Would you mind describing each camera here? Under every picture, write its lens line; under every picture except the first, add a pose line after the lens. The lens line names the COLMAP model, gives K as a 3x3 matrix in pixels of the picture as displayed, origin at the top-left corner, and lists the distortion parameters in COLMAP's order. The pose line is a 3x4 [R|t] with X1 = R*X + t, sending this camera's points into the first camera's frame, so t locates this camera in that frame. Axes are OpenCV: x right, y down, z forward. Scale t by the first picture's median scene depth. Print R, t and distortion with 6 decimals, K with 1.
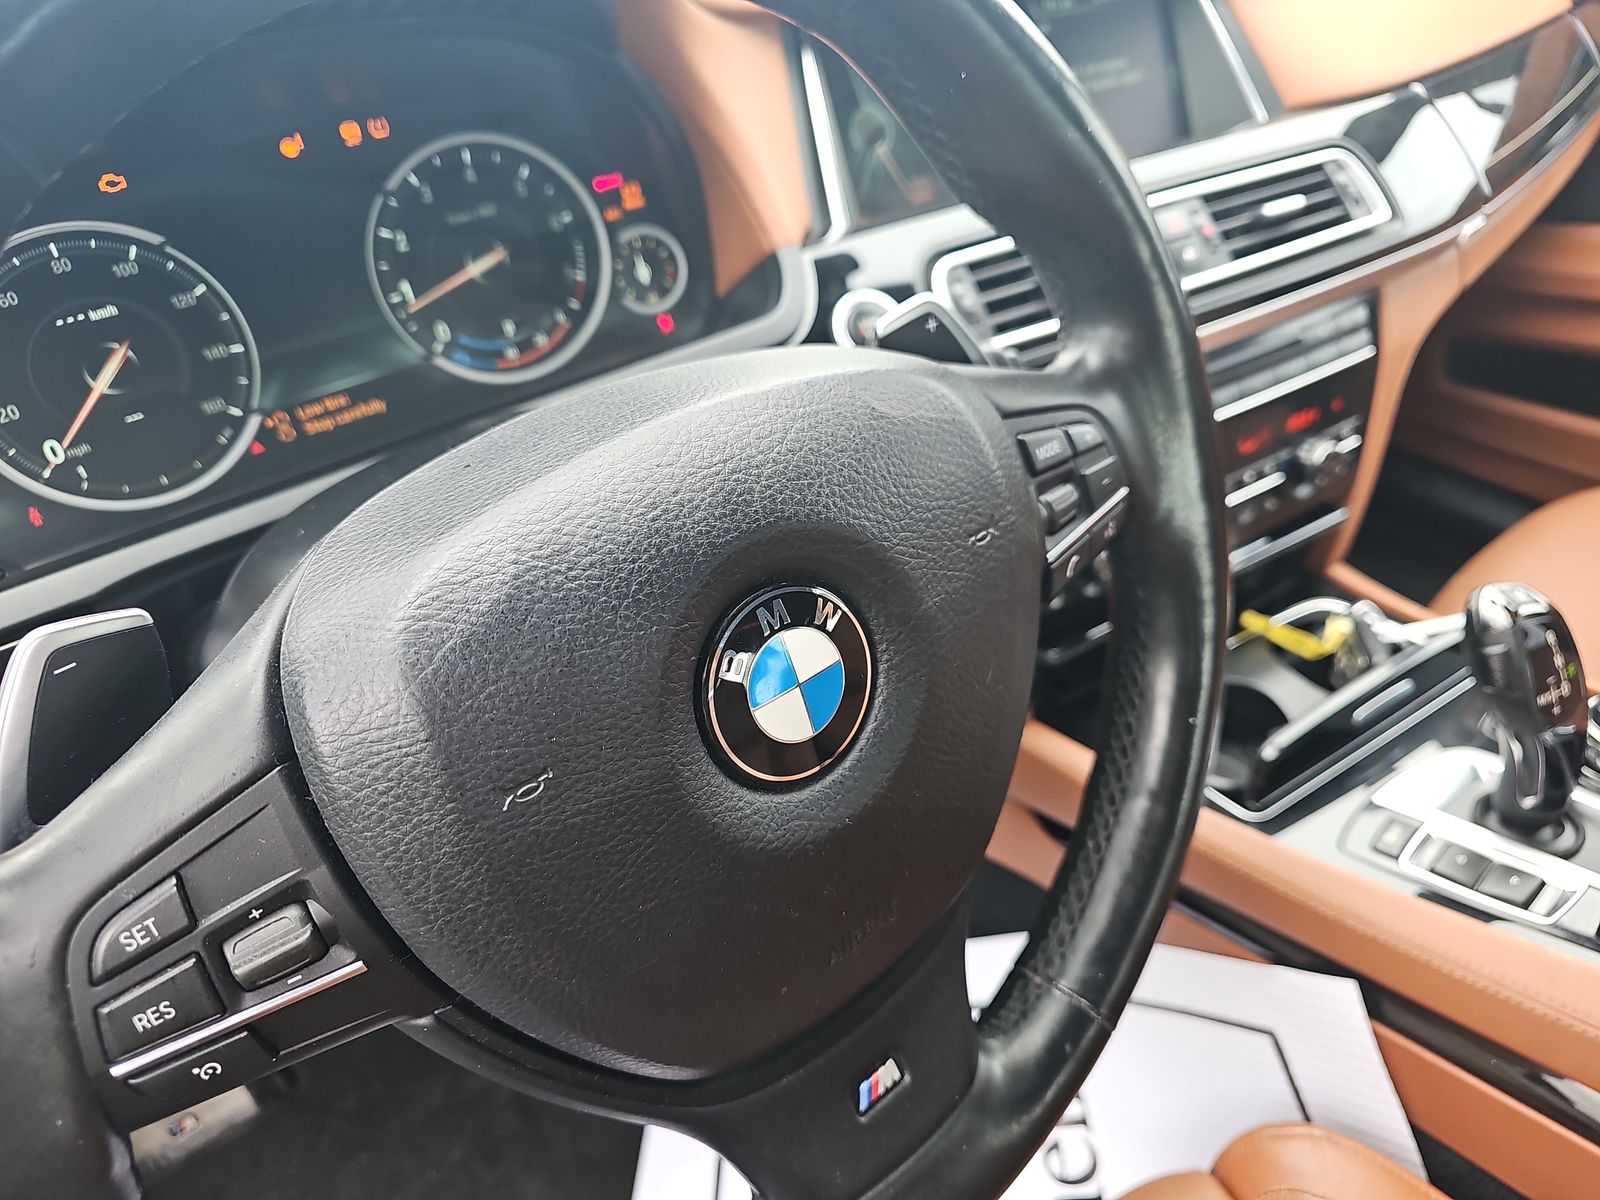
lens RADIAL K [[1116.3, 0, 821.2], [0, 1116.3, 599.7], [0, 0, 1]] dist [0.005207, -0.003417]
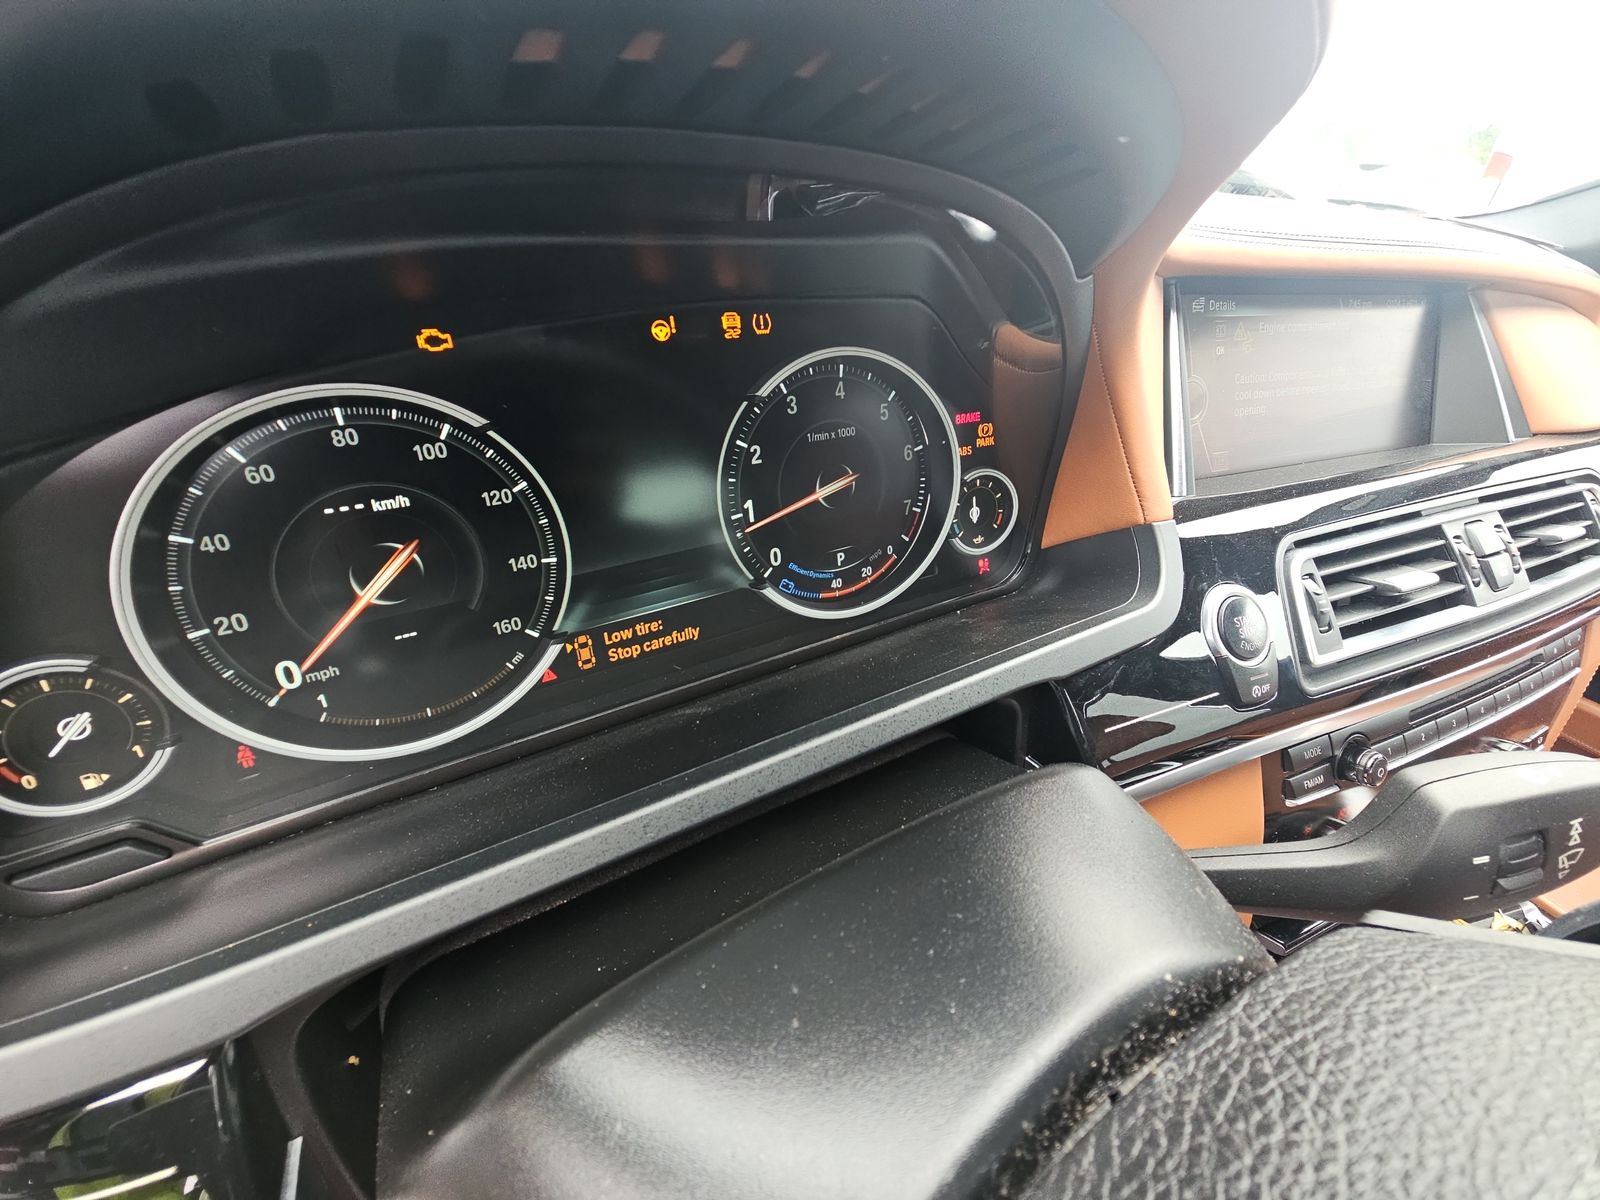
lens RADIAL K [[644.8, 0, 803.7], [0, 644.8, 591.2], [0, 0, 1]] dist [-0.000332, 0.000070]
pose [[0.982030, 0.171911, -0.077866, -0.276514], [-0.176702, 0.982466, -0.059467, -0.189420], [0.066278, 0.072157, 0.995189, 0.503219]]
